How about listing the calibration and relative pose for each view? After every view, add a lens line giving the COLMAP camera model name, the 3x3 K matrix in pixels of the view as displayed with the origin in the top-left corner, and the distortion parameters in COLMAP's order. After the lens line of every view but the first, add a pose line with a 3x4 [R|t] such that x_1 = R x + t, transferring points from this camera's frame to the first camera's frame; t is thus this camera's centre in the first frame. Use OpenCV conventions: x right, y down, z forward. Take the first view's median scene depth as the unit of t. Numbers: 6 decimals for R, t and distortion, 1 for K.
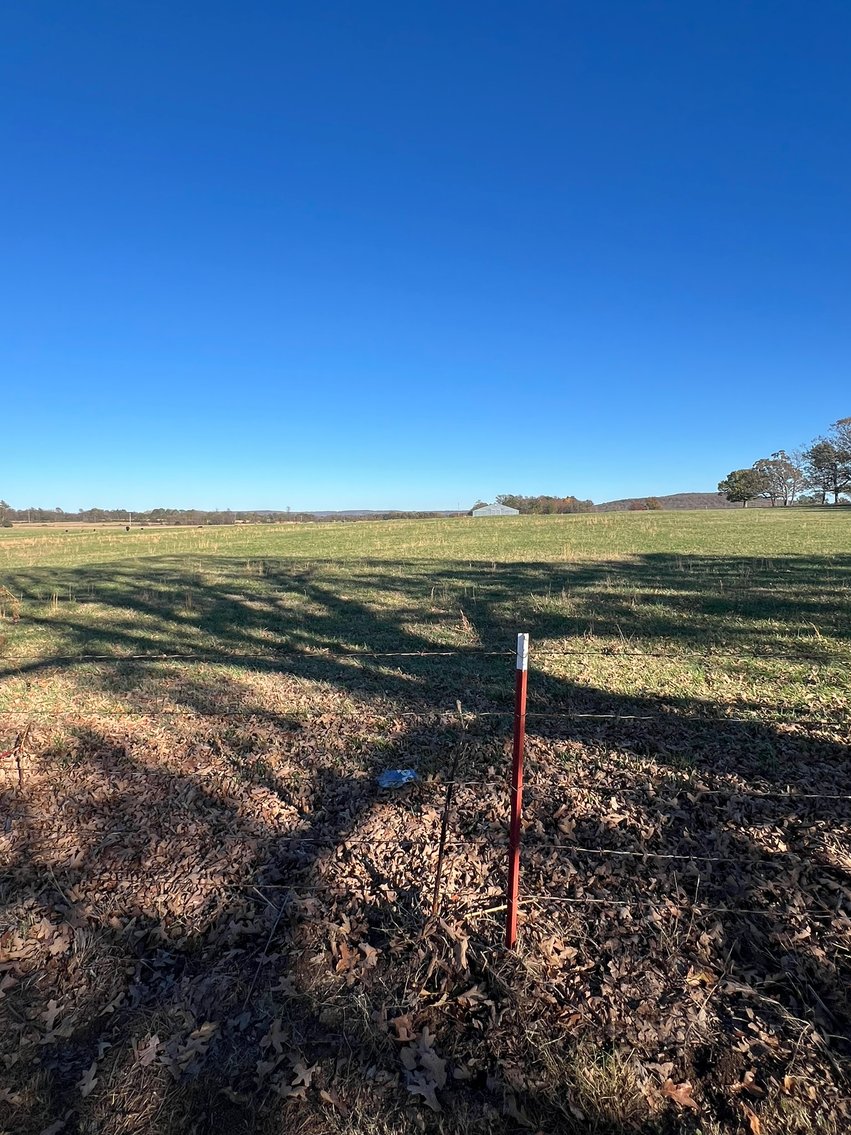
lens RADIAL K [[624.4, 0, 425.9], [0, 624.4, 565.0], [0, 0, 1]] dist [-0.002480, 0.001575]
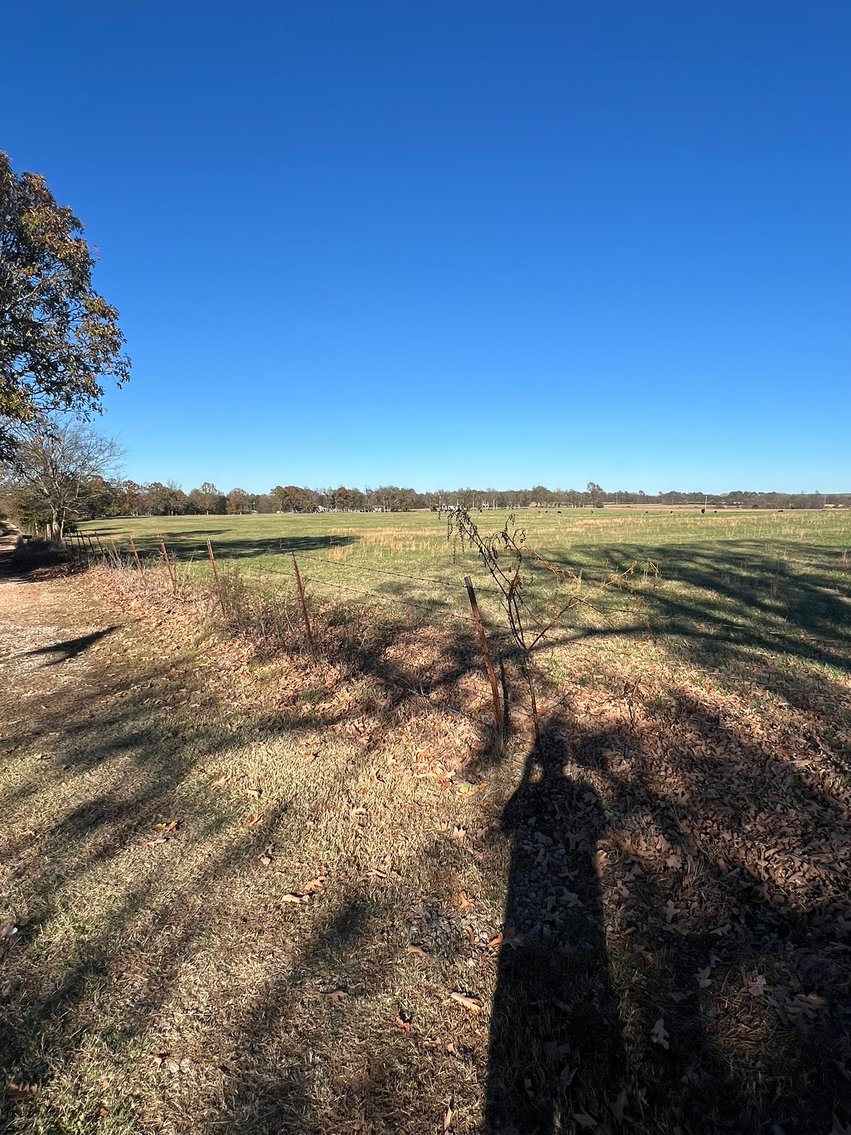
lens RADIAL K [[624.4, 0, 422.9], [0, 624.4, 565.6], [0, 0, 1]] dist [-0.002480, 0.001575]
pose [[0.649374, 0.086413, -0.755544, -0.017773], [-0.064803, 0.996197, 0.058239, 0.002128], [0.757703, 0.011143, 0.652504, -0.061321]]
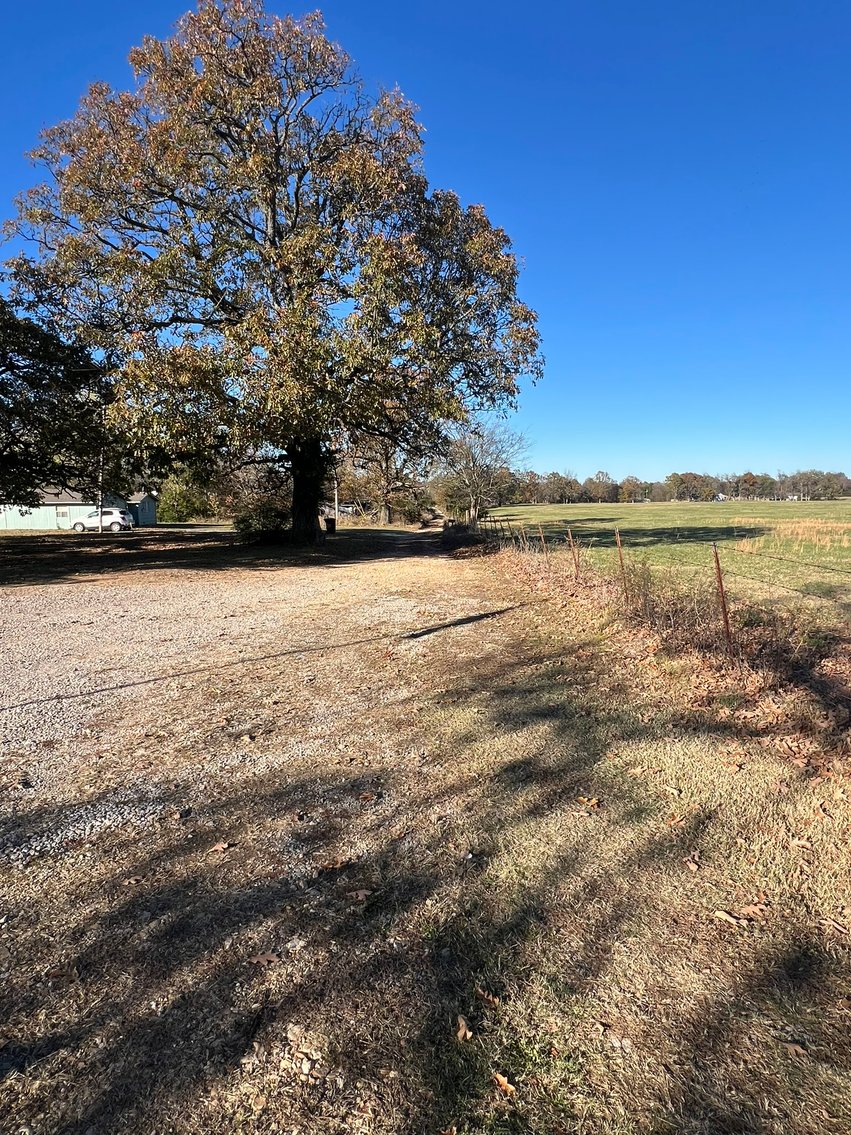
lens RADIAL K [[624.4, 0, 427.9], [0, 624.4, 564.7], [0, 0, 1]] dist [-0.002480, 0.001575]
pose [[0.107921, 0.124406, -0.986345, -0.037667], [-0.070706, 0.990588, 0.117205, 0.006121], [0.991642, 0.057092, 0.115701, -0.093189]]
